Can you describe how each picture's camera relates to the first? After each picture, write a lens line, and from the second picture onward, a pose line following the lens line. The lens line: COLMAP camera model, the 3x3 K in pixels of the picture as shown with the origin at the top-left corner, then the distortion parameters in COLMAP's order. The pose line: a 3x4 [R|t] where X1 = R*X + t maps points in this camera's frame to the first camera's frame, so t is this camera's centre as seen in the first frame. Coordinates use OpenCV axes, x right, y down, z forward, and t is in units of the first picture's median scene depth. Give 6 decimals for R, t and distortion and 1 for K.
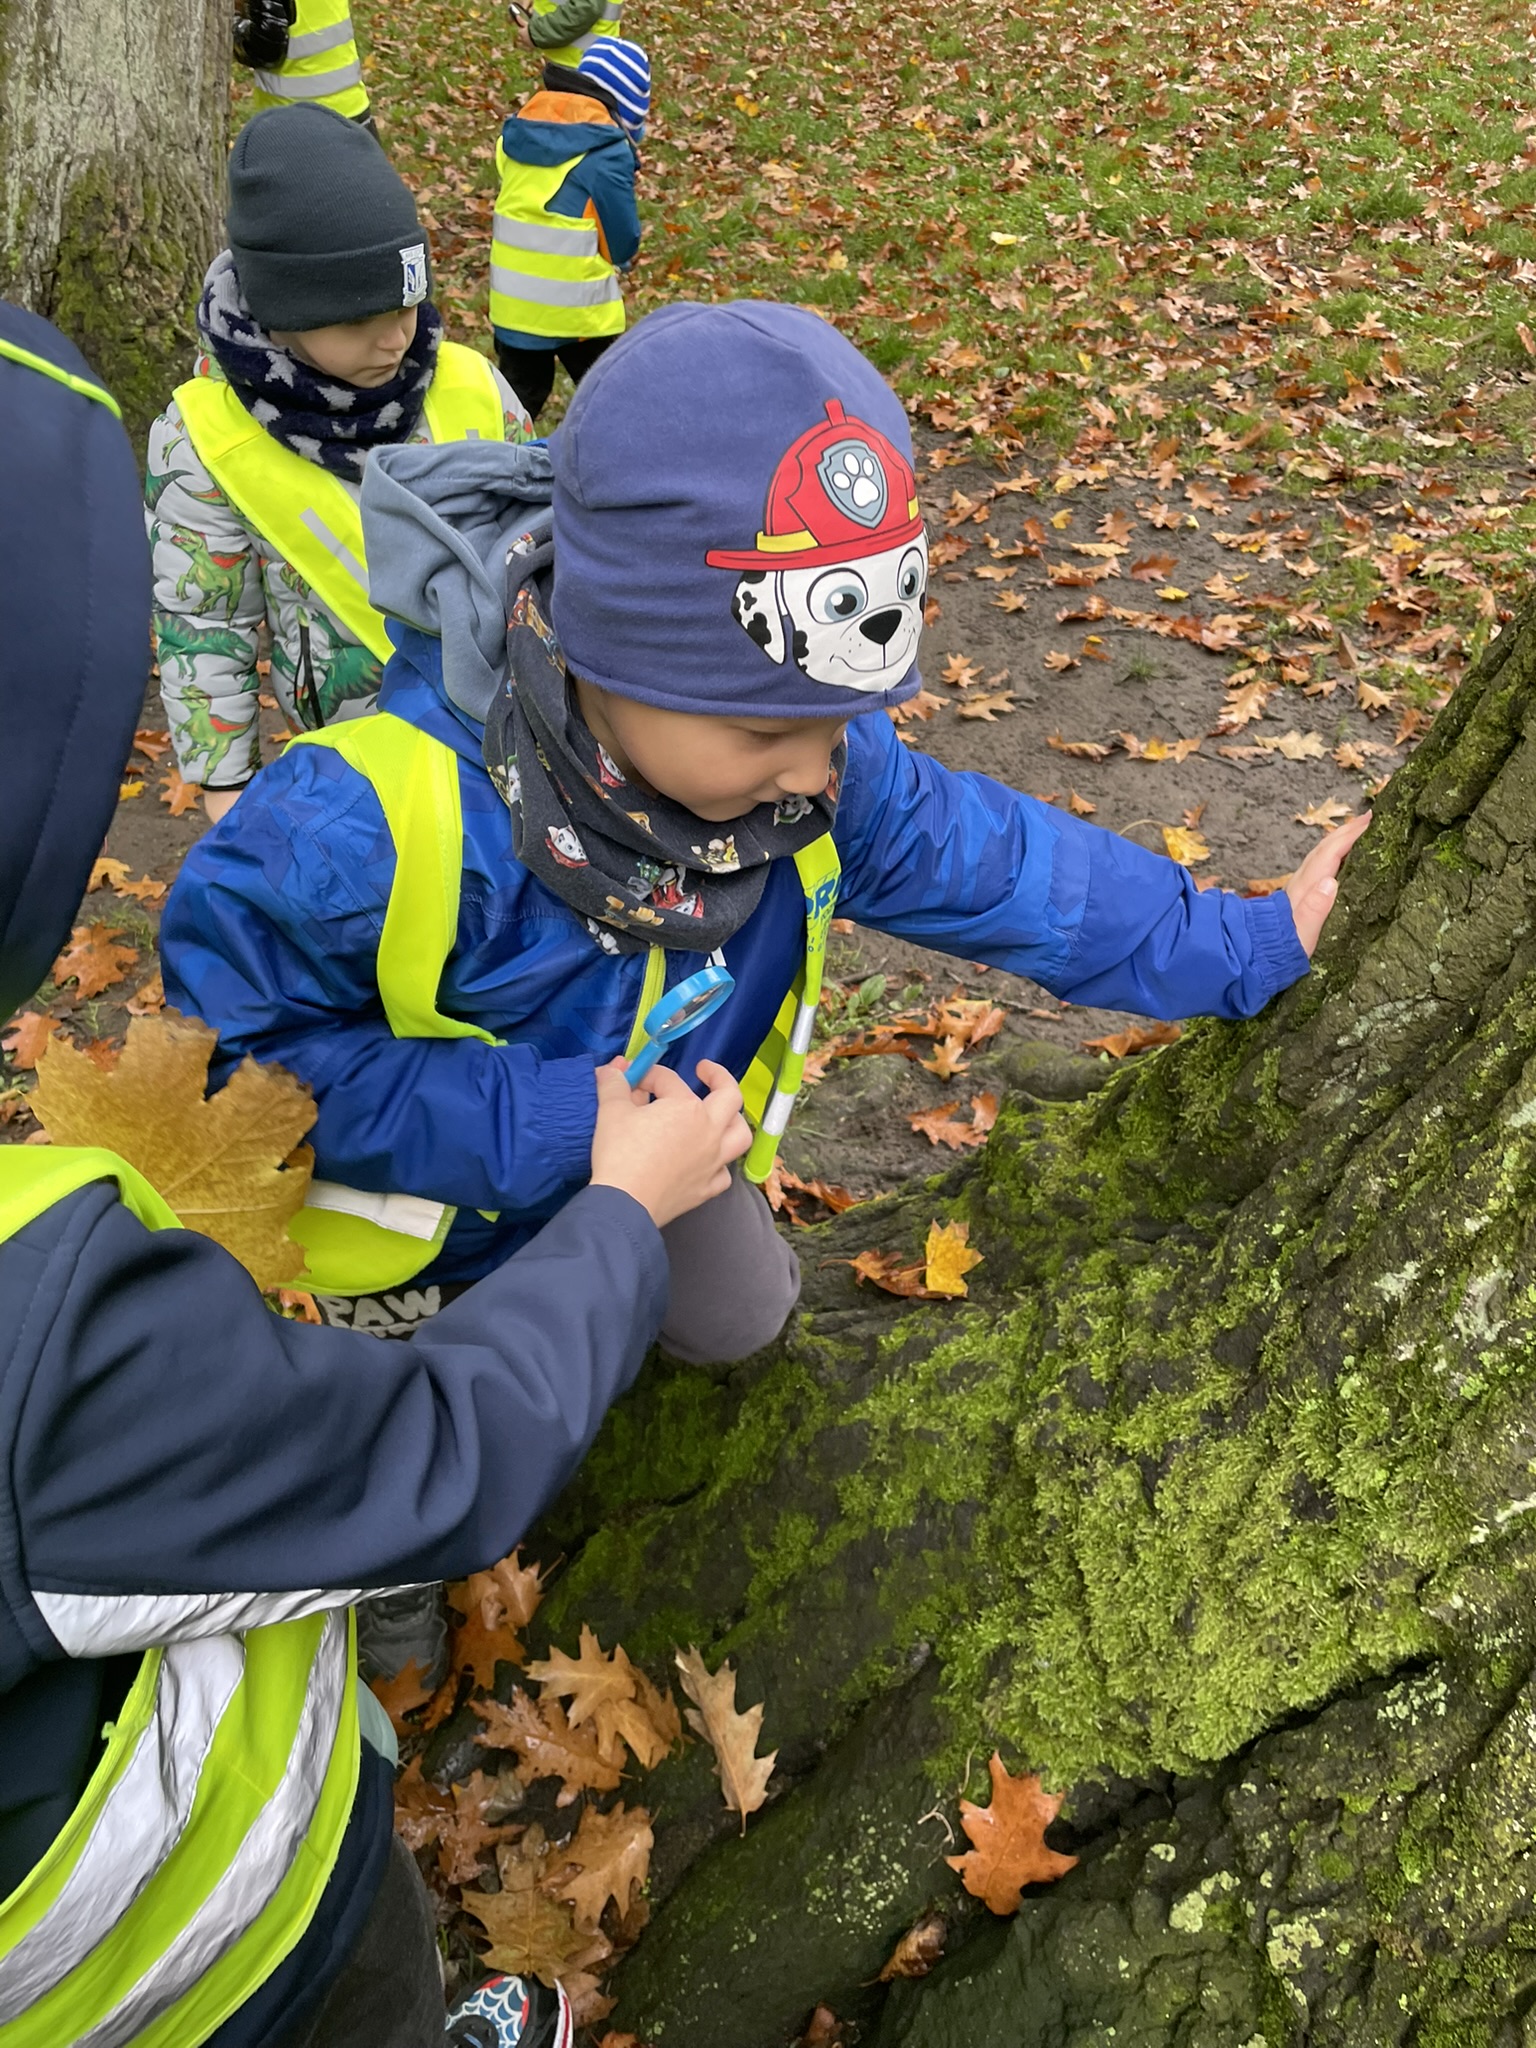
lens RADIAL K [[1551.5, 0, 768.0], [0, 1551.5, 1024.0], [0, 0, 1]] dist [0.076094, -0.100149]
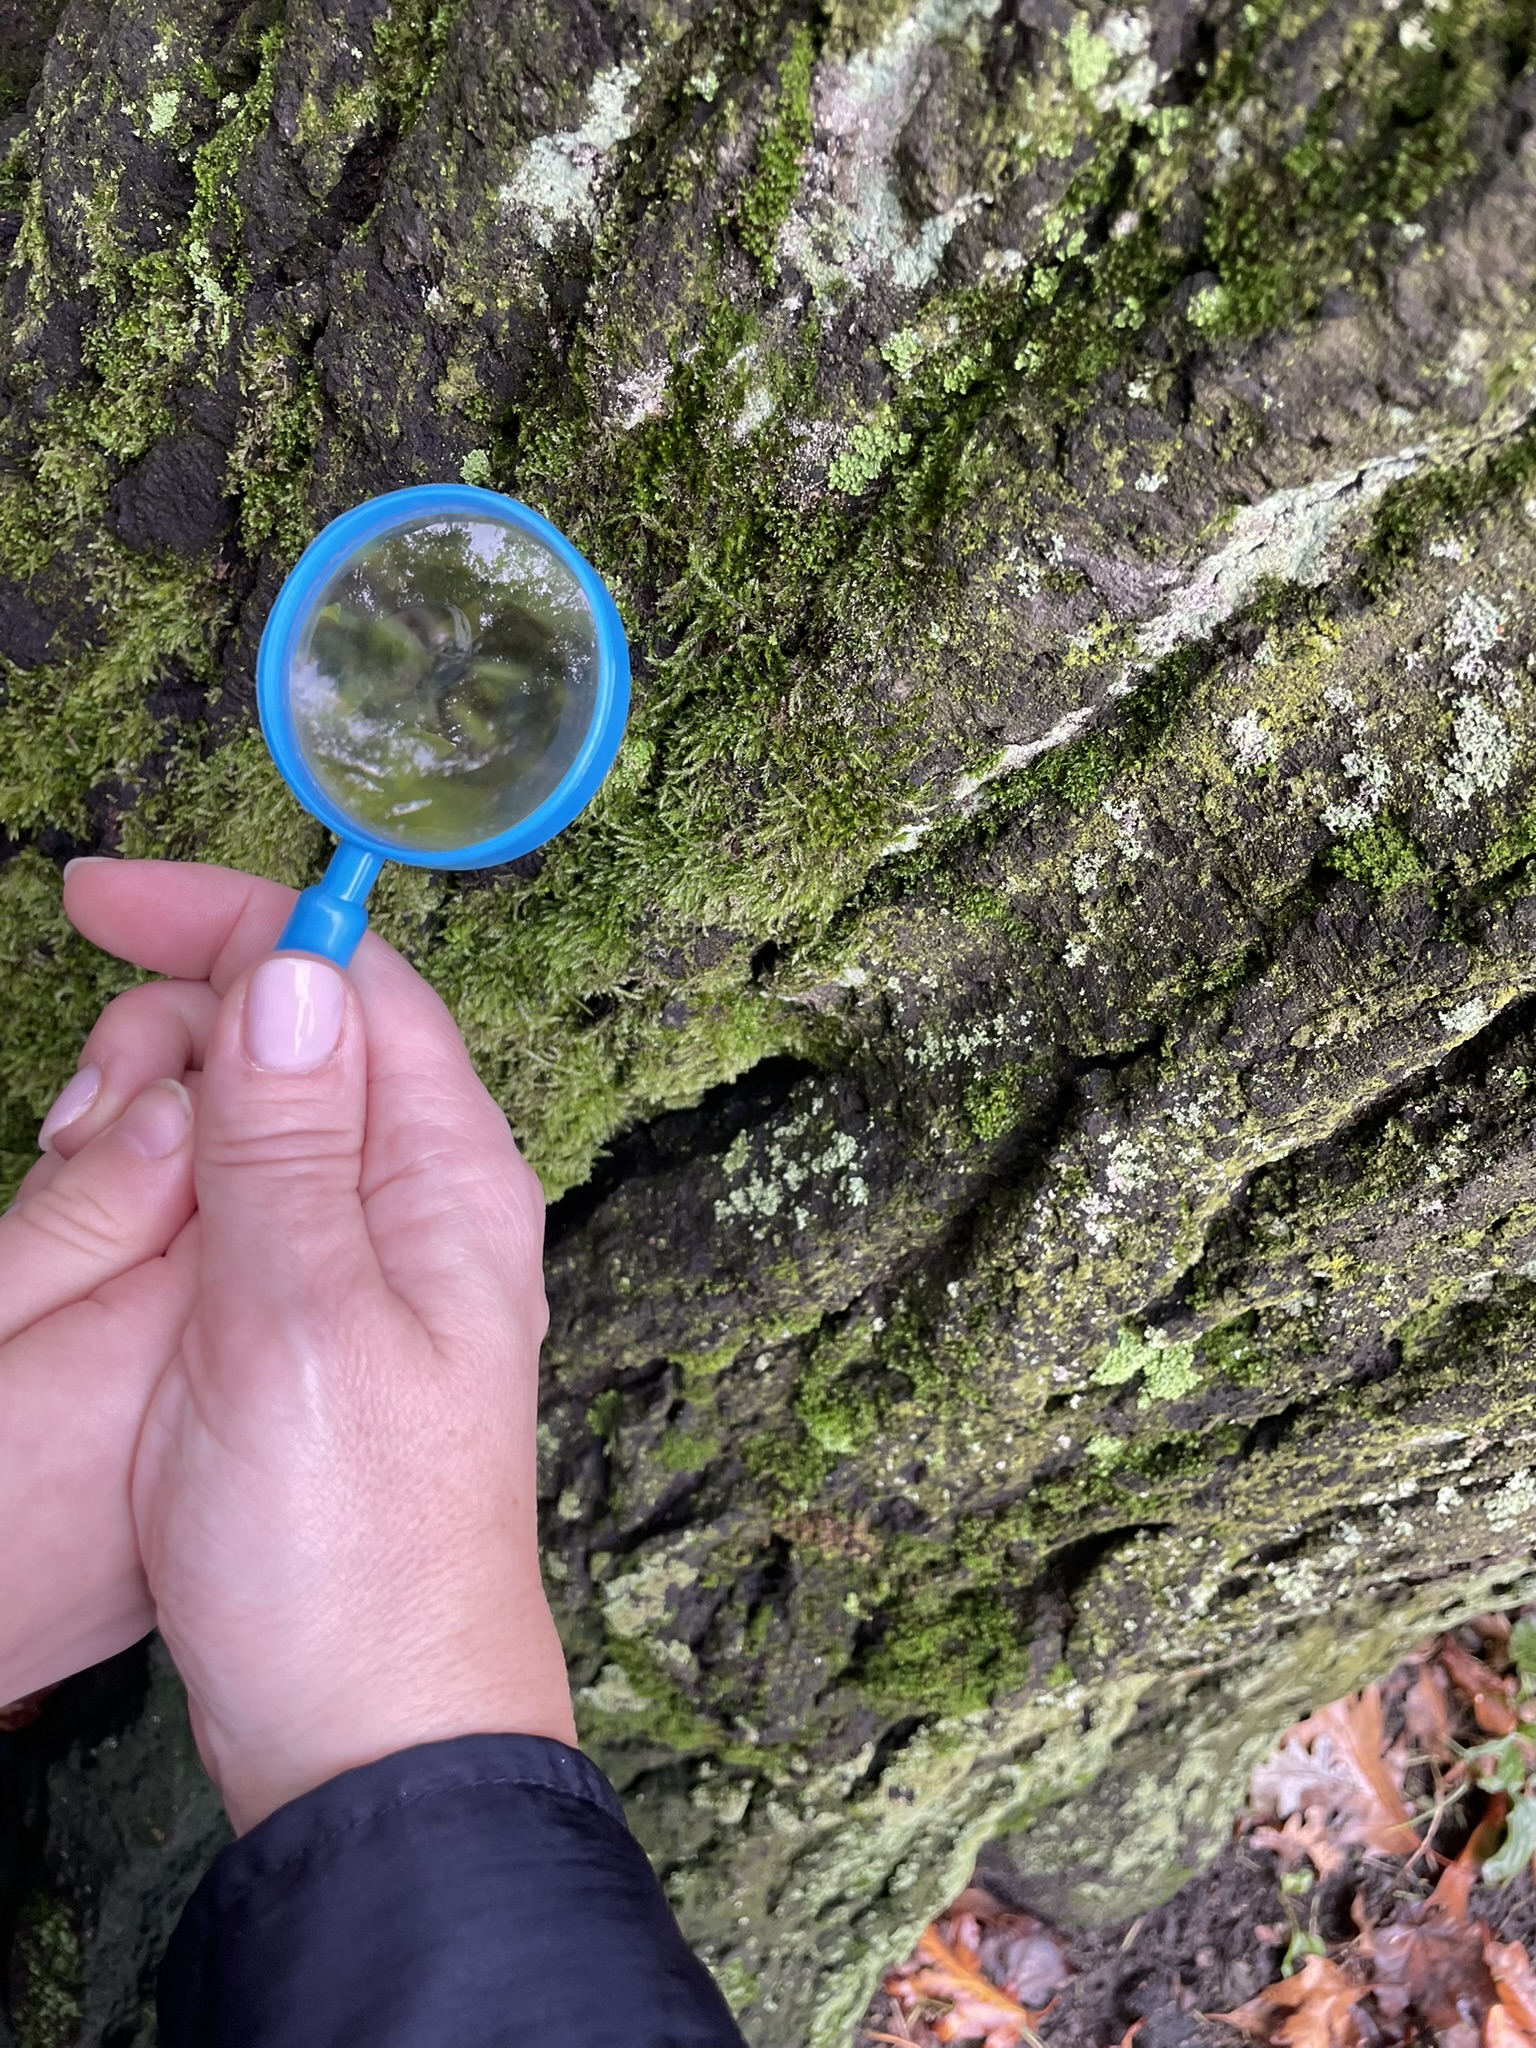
lens RADIAL K [[1551.5, 0, 768.0], [0, 1551.5, 1024.0], [0, 0, 1]] dist [0.076094, -0.100149]
pose [[0.789986, -0.434831, 0.432255, 0.166751], [0.134443, 0.810697, 0.569821, 0.096406], [-0.598203, -0.392037, 0.698899, 0.514368]]
